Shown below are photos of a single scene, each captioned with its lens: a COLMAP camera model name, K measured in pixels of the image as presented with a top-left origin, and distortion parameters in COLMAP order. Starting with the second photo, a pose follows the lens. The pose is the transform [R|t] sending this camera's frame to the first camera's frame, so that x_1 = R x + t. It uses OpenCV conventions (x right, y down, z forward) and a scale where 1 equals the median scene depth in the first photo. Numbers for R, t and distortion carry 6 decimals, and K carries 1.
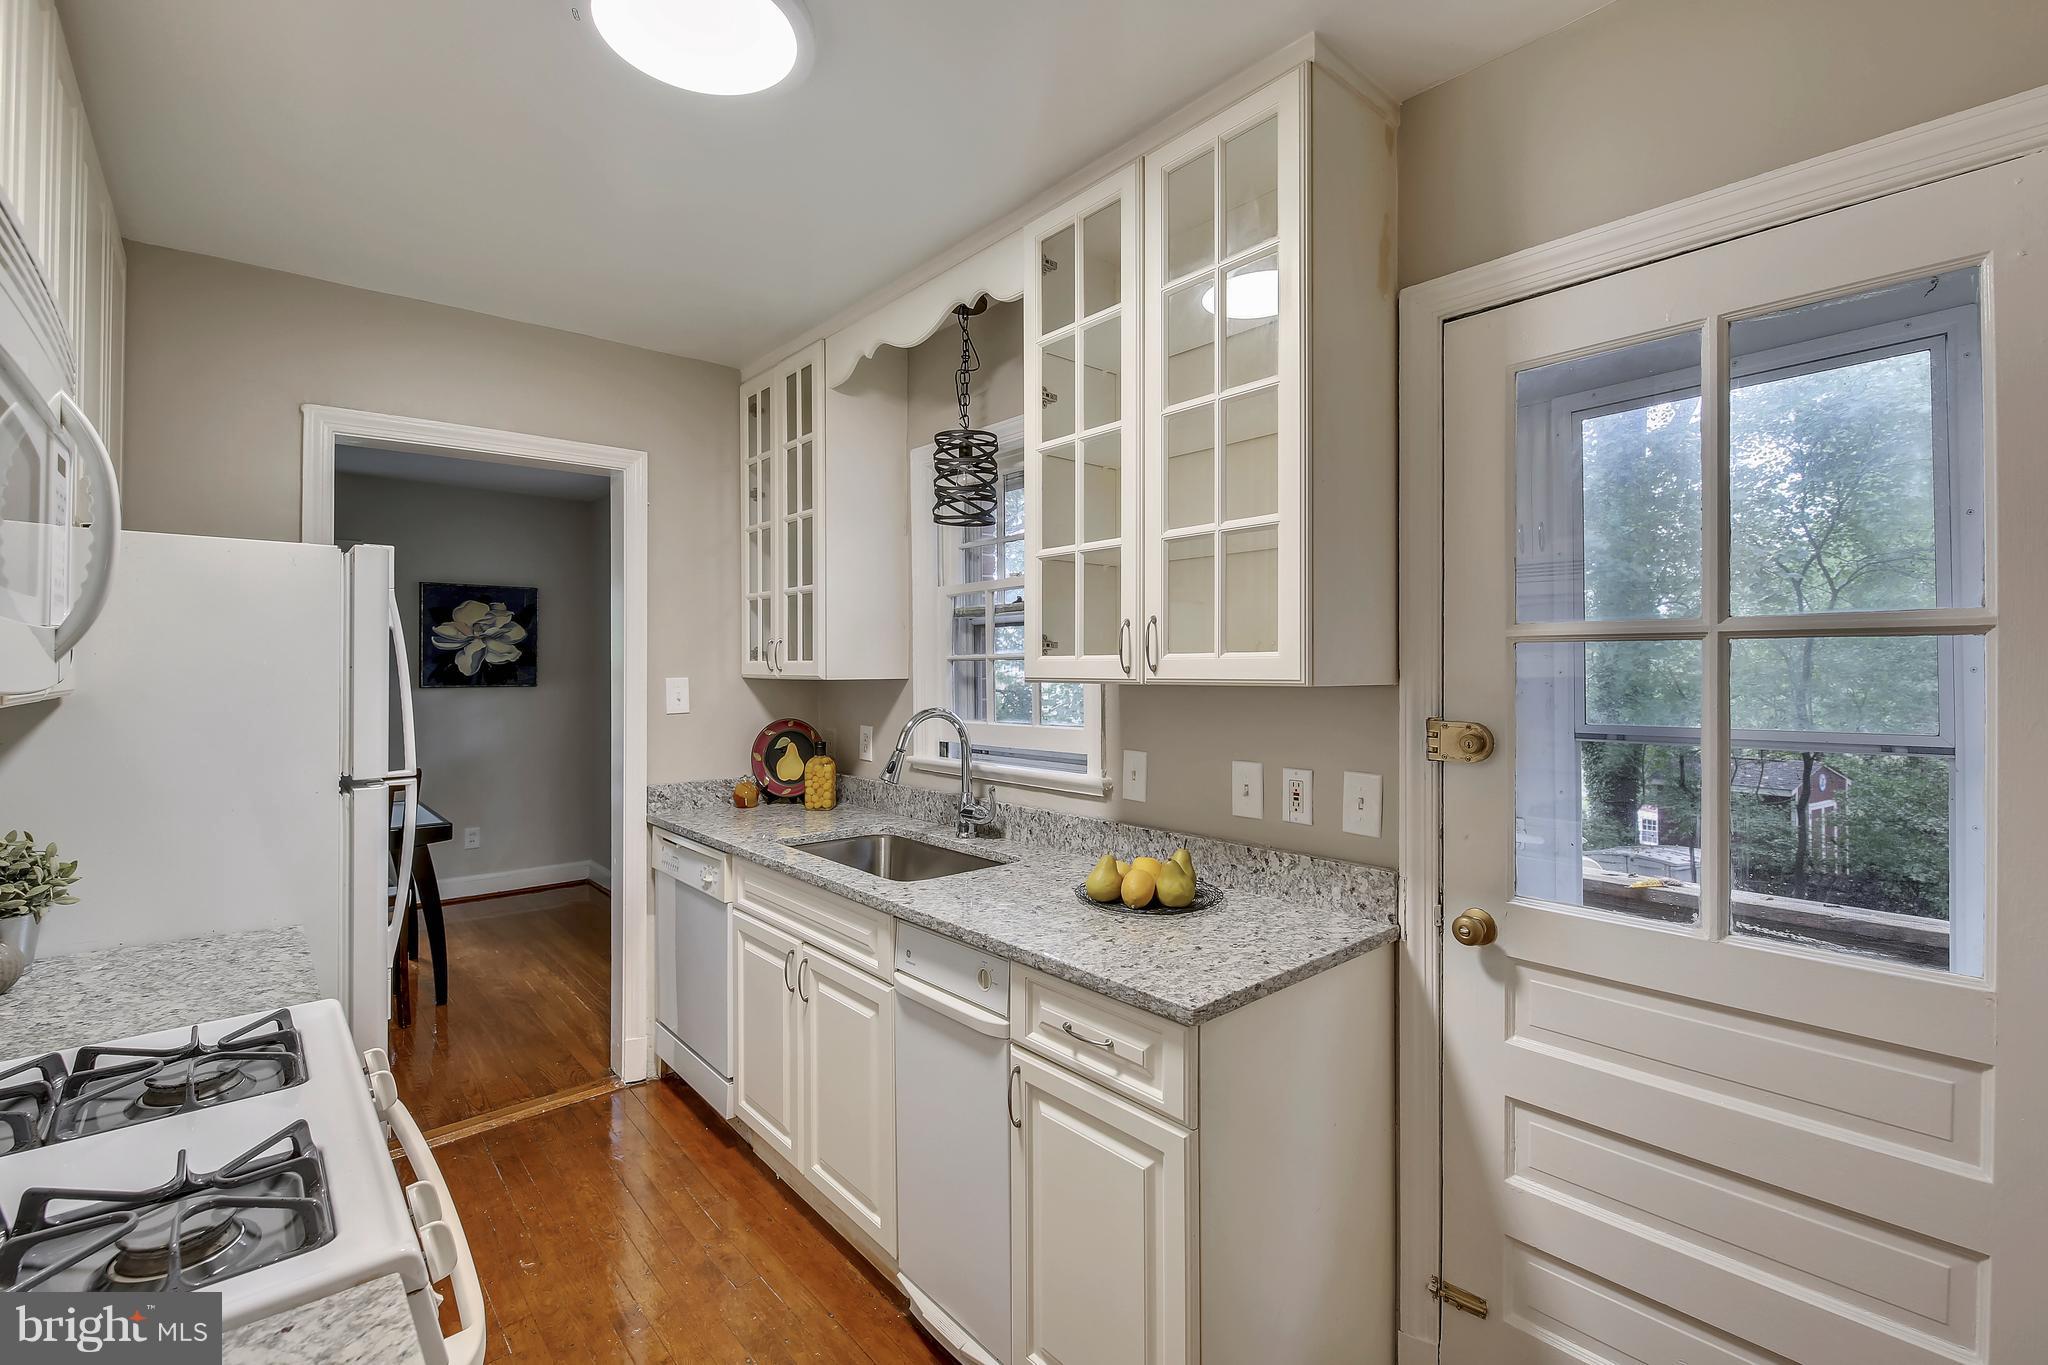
lens RADIAL K [[890.7, 0, 1020.0], [0, 890.7, 668.1], [0, 0, 1]] dist [0.012123, -0.010350]
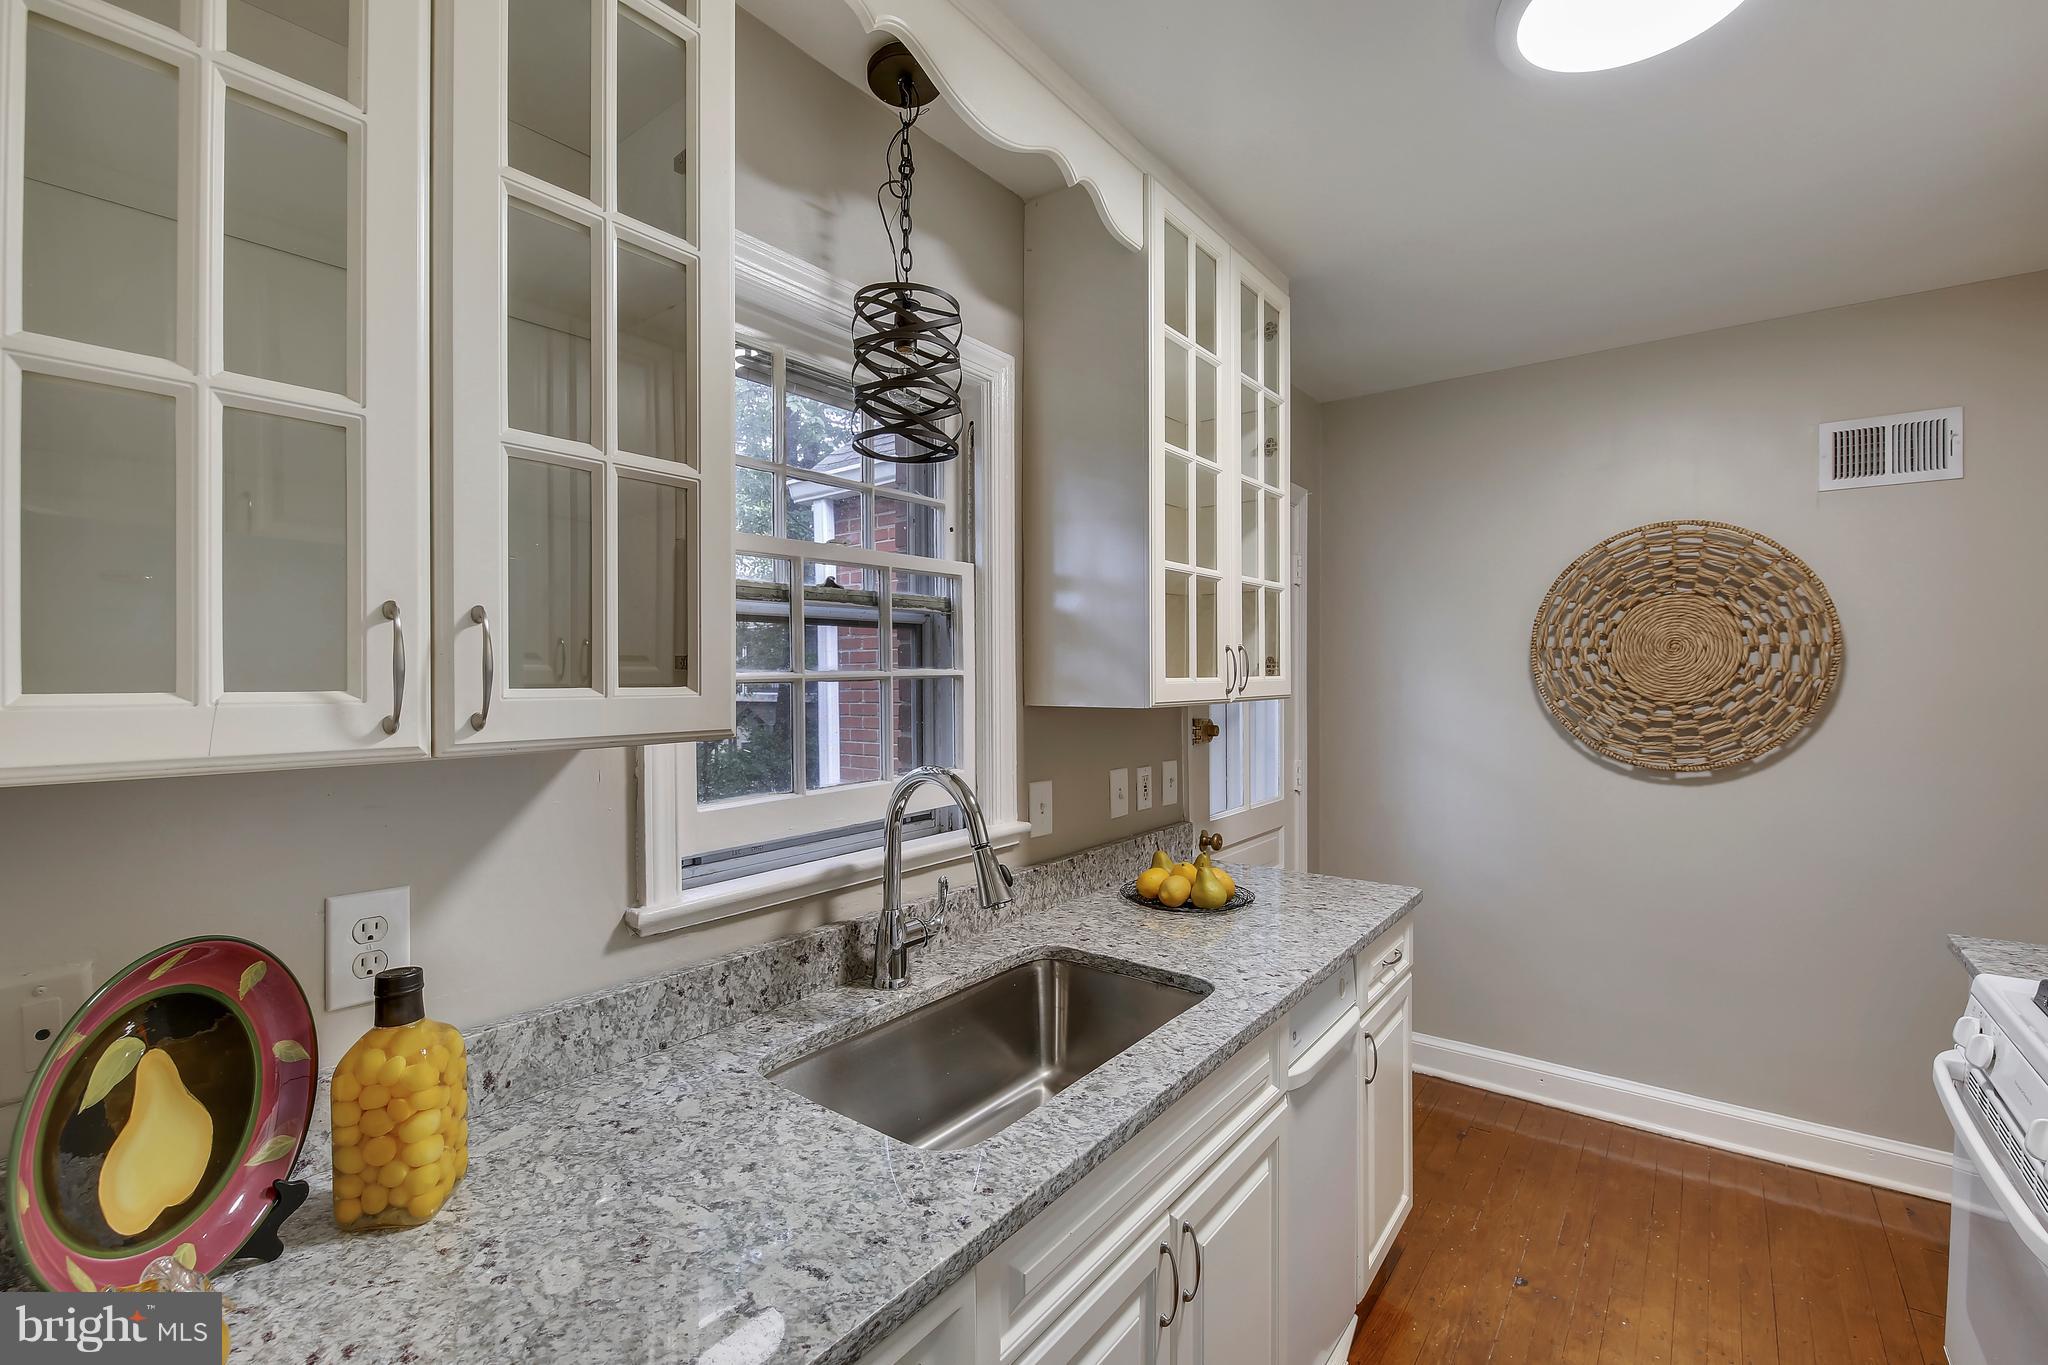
lens RADIAL K [[890.7, 0, 1020.0], [0, 890.7, 668.1], [0, 0, 1]] dist [0.012123, -0.010350]
pose [[-0.191977, 0.007981, 0.981367, -0.665279], [0.005126, 0.999961, -0.007129, -0.013652], [-0.981386, 0.003662, -0.192011, 1.053463]]
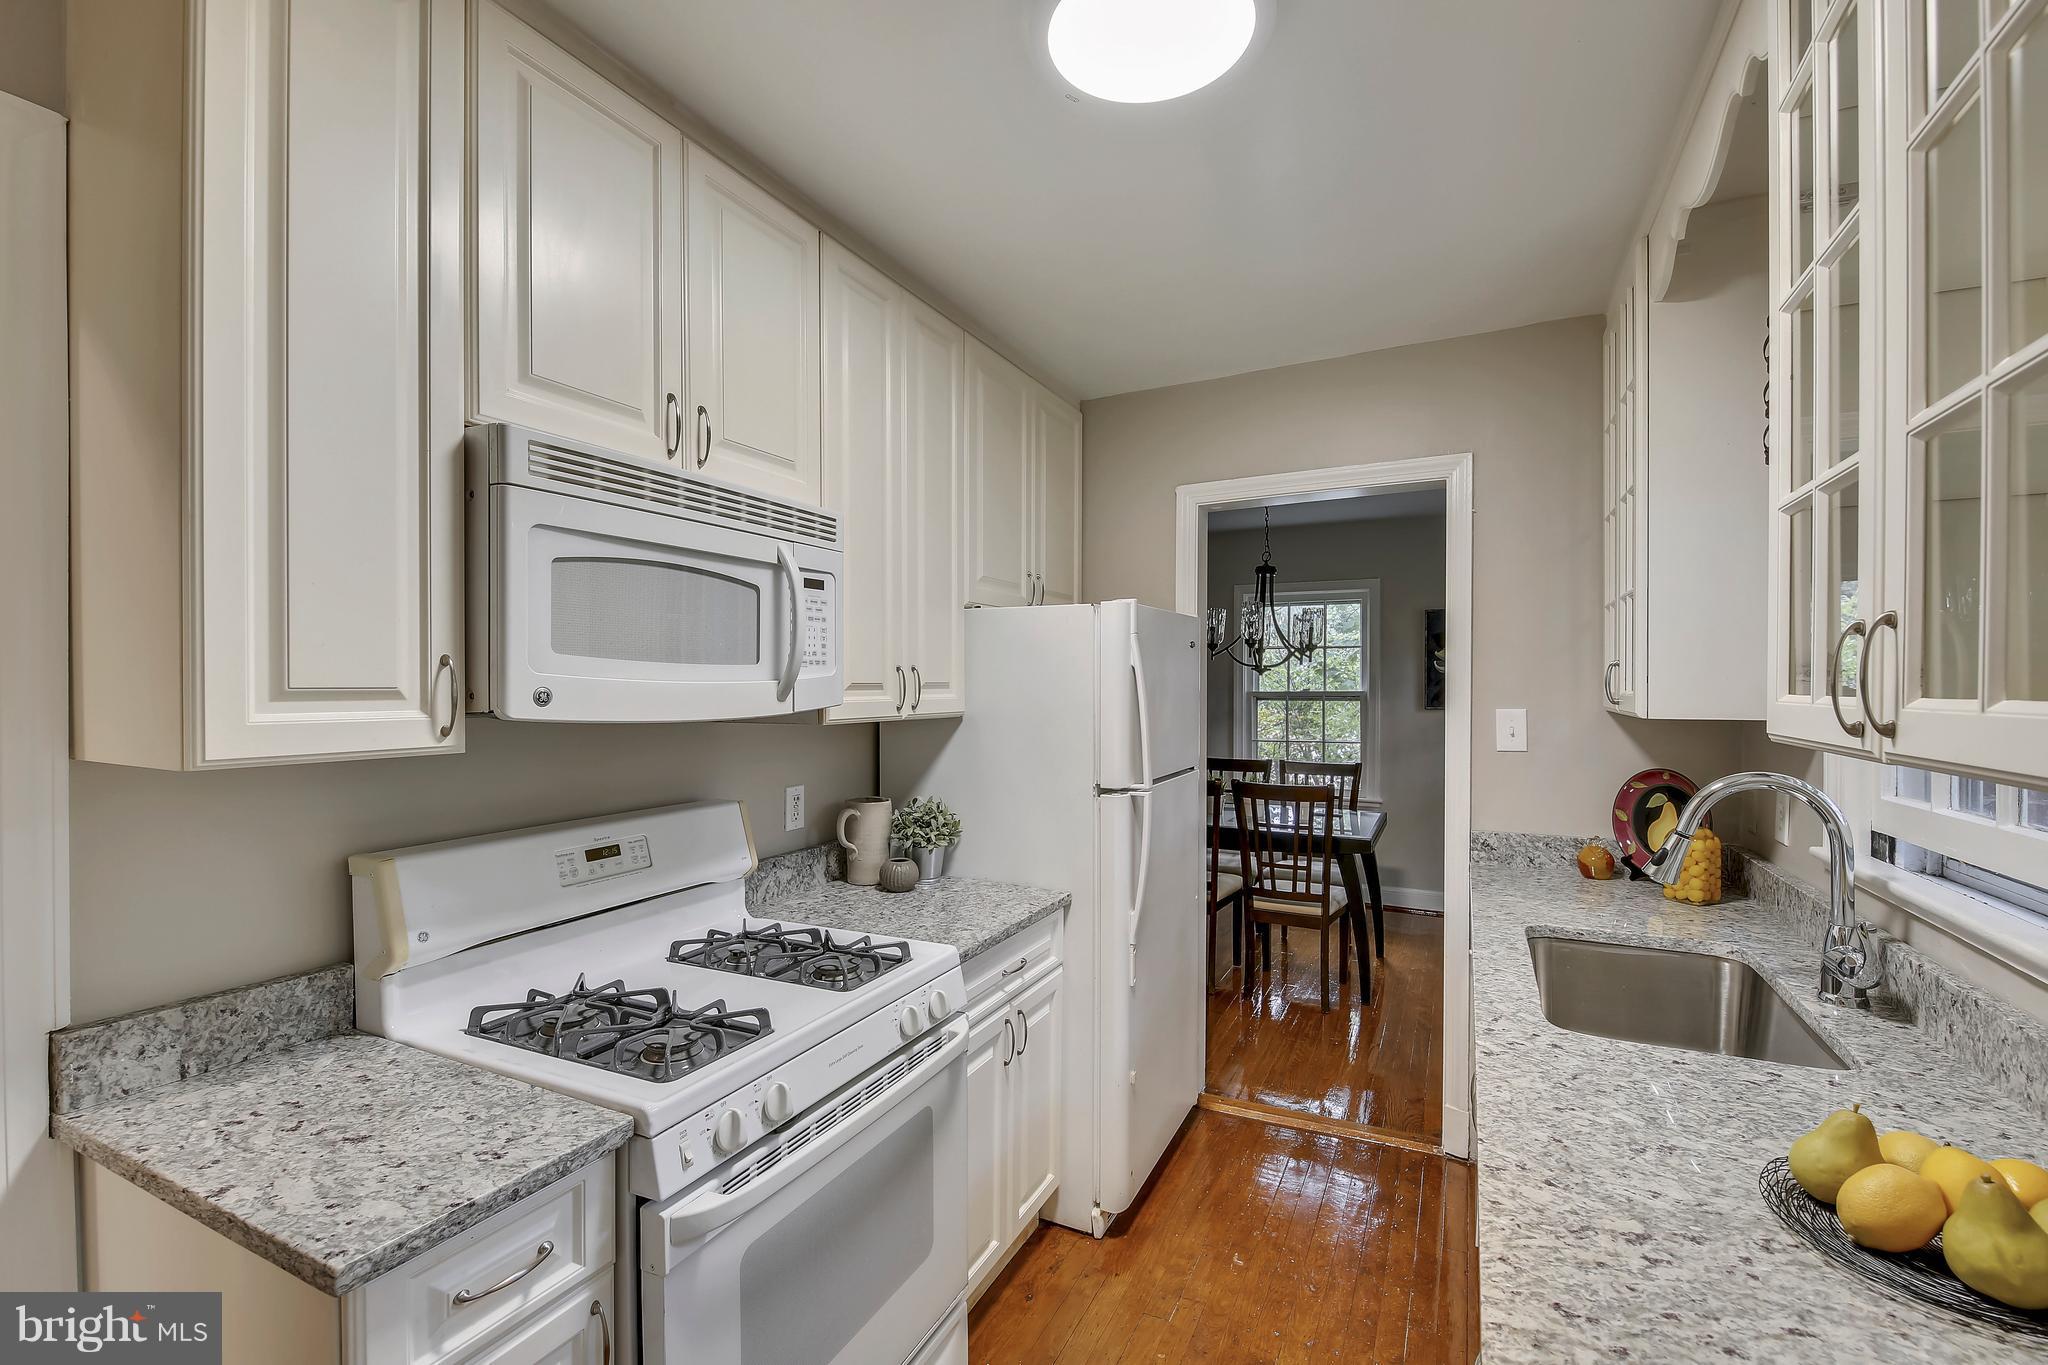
lens RADIAL K [[897.2, 0, 1032.7], [0, 897.2, 694.1], [0, 0, 1]] dist [-0.001997, -0.000883]
pose [[0.387306, 0.009837, -0.921899, 0.276084], [-0.001591, 0.999949, 0.010001, -0.014218], [0.921950, -0.002407, 0.387302, 0.303986]]
